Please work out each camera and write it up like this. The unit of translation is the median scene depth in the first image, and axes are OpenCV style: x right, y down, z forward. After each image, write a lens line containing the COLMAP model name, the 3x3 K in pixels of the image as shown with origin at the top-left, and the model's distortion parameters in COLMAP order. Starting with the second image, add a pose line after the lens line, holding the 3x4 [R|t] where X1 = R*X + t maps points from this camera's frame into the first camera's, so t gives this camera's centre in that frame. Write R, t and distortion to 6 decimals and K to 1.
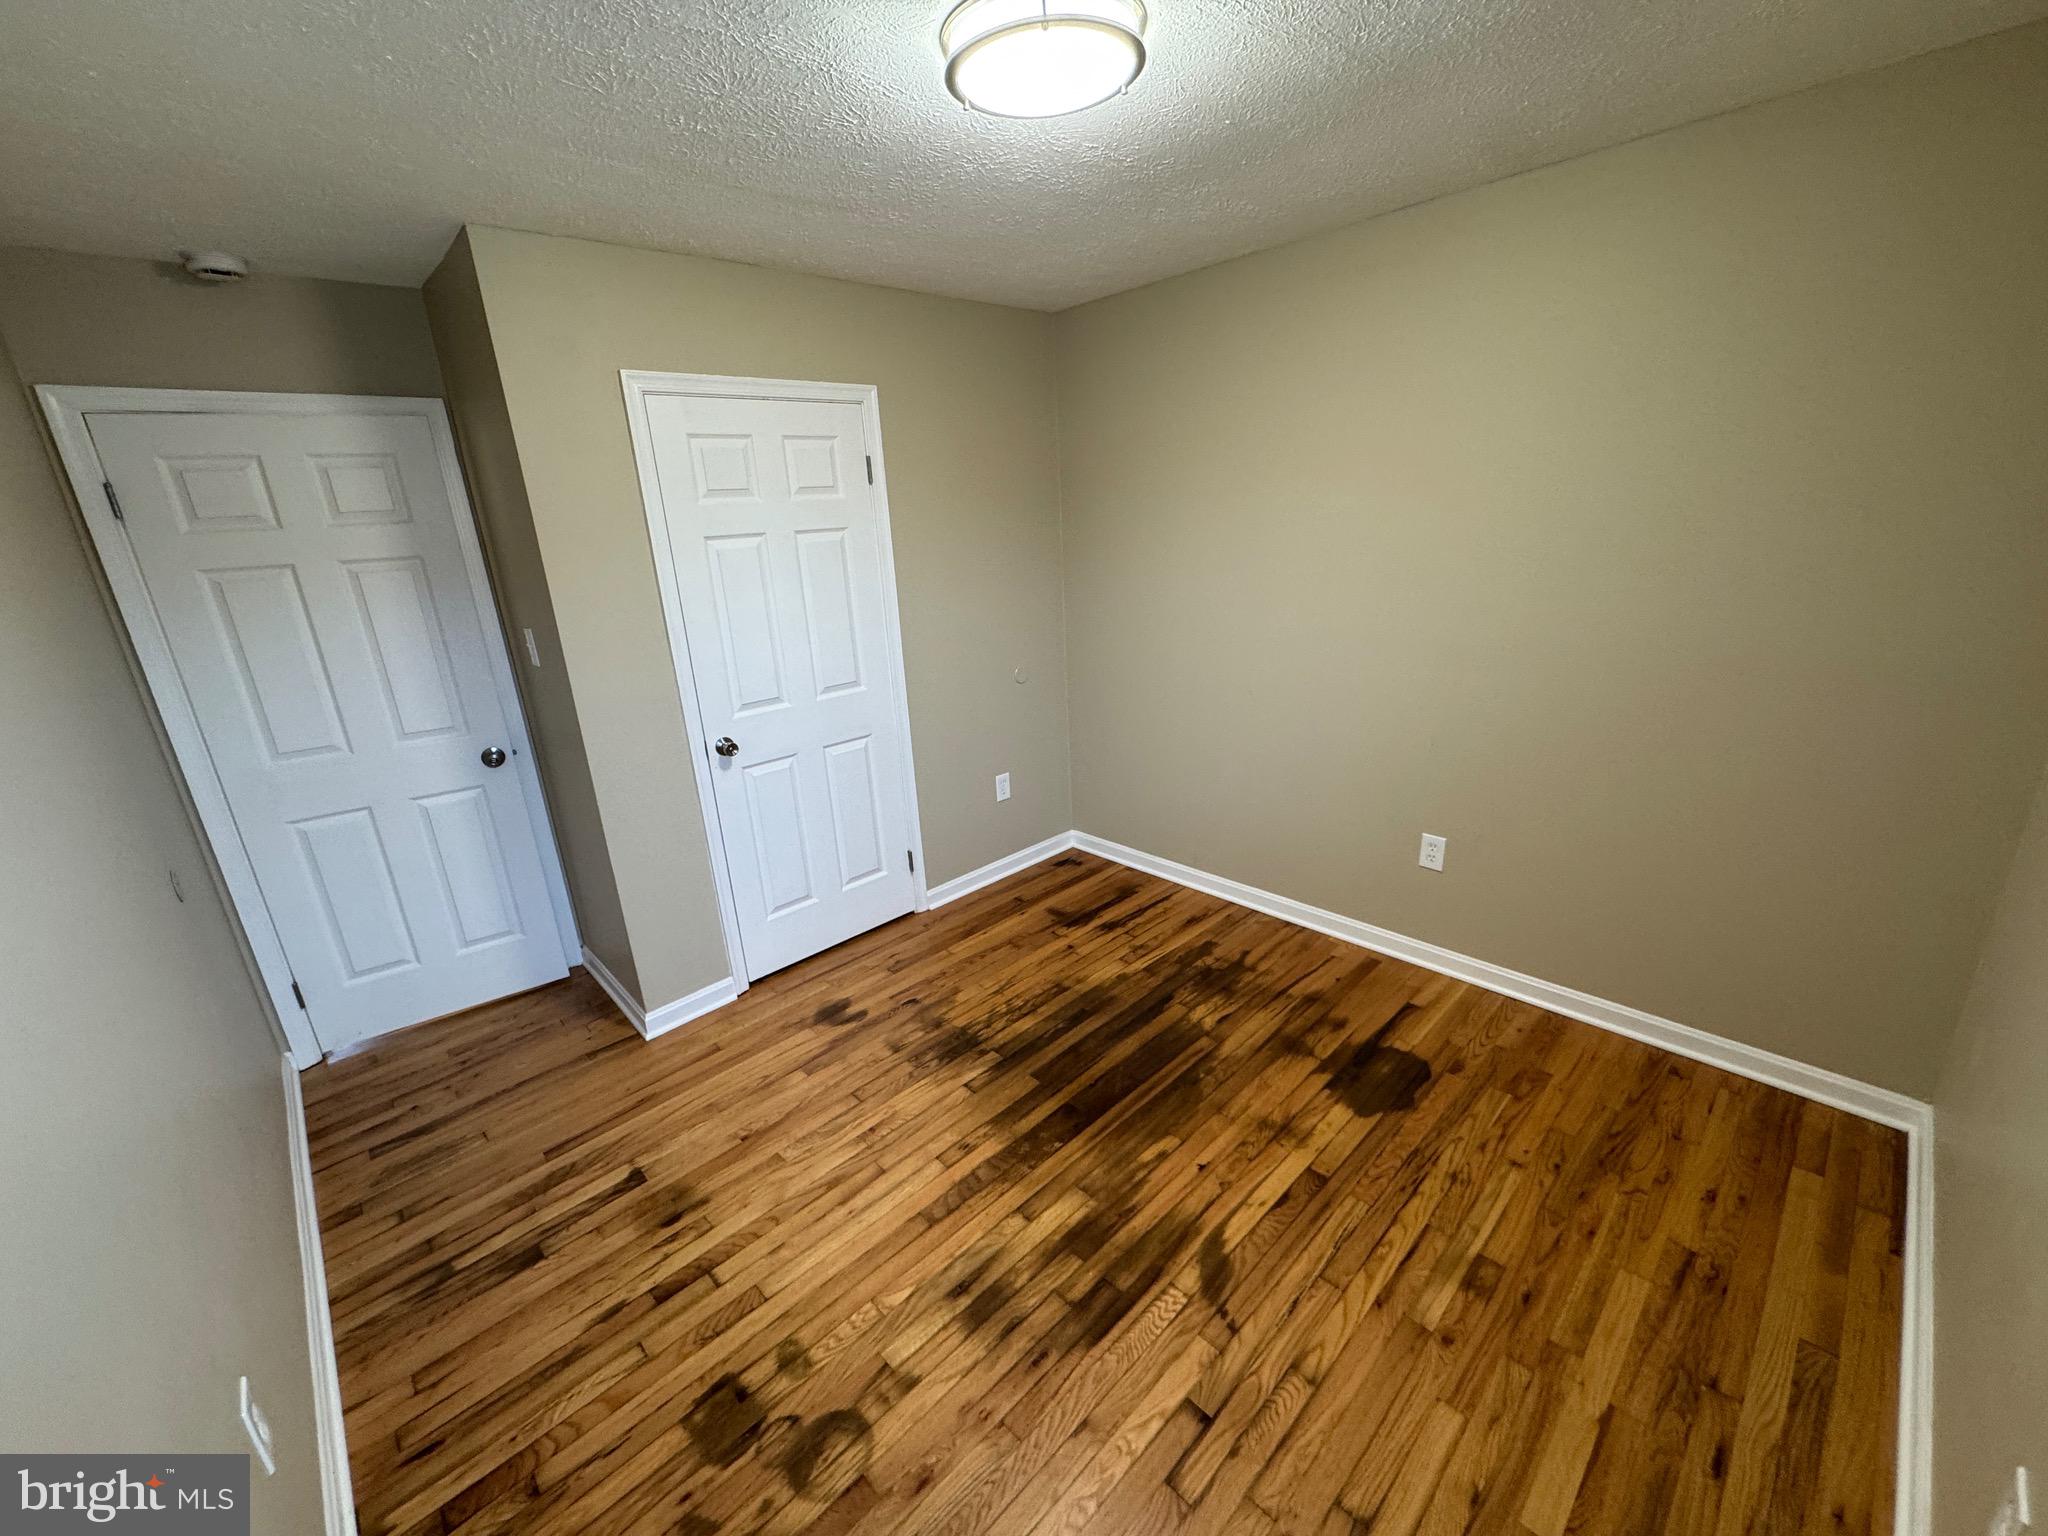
lens RADIAL K [[815.6, 0, 1035.9], [0, 815.6, 763.9], [0, 0, 1]] dist [-0.001670, -0.000085]
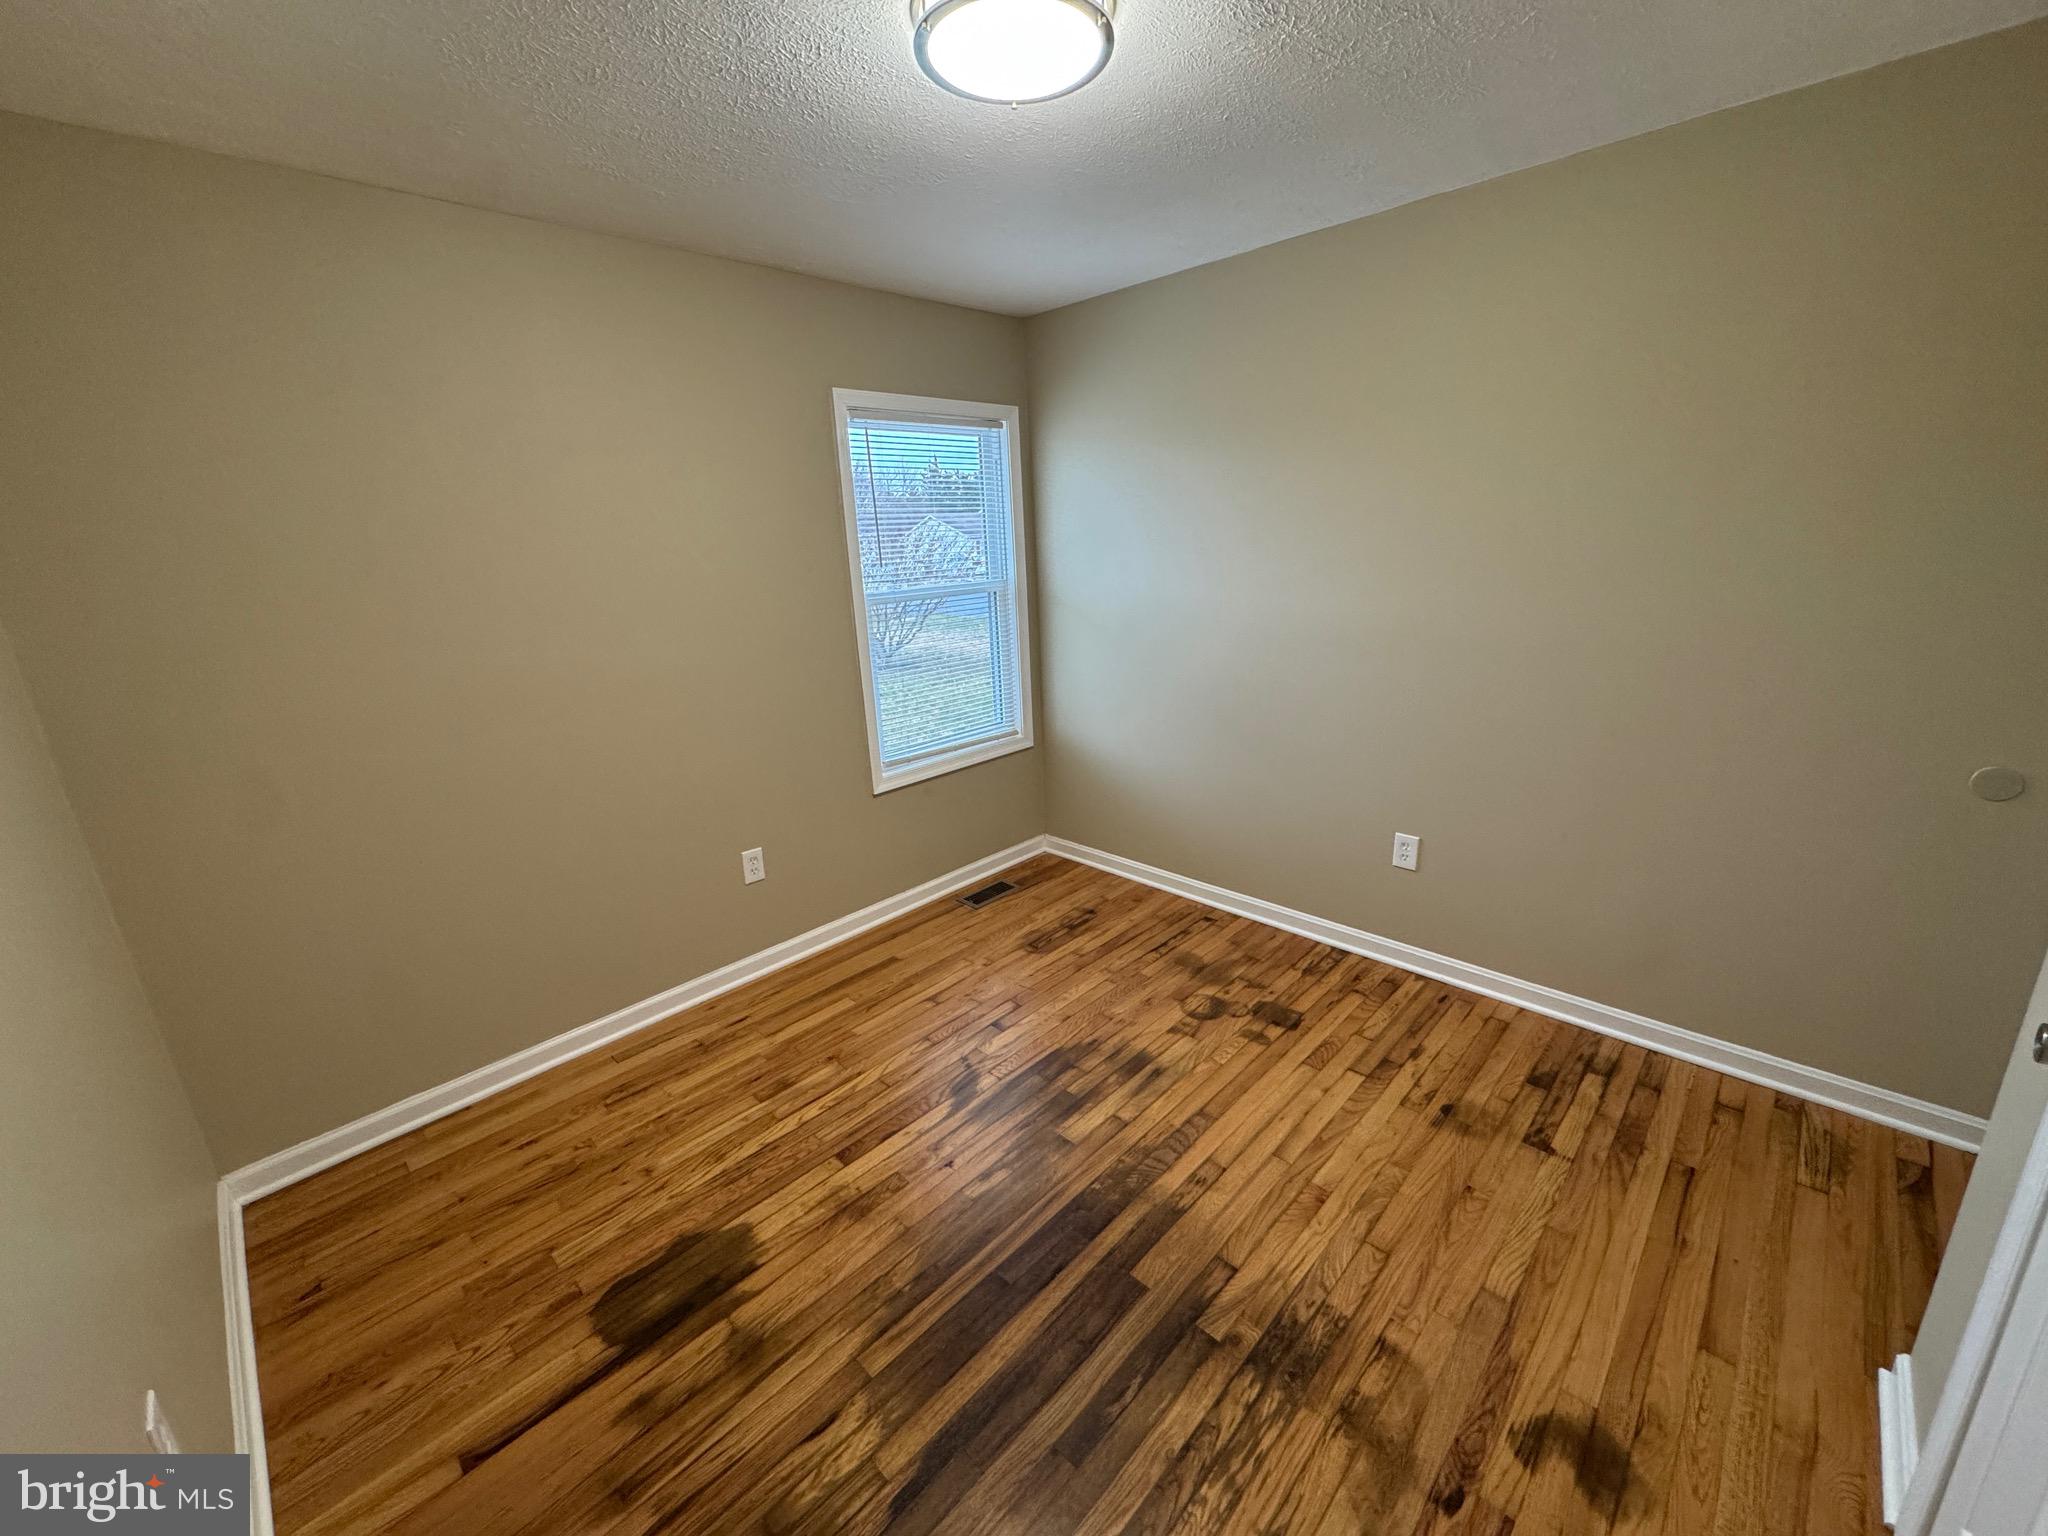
lens RADIAL K [[815.6, 0, 1035.9], [0, 815.6, 763.9], [0, 0, 1]] dist [-0.001670, -0.000085]
pose [[-0.993791, 0.111041, -0.006993, 0.051770], [0.088679, 0.828482, 0.552950, -0.460712], [0.067194, 0.548897, -0.833185, 1.596904]]
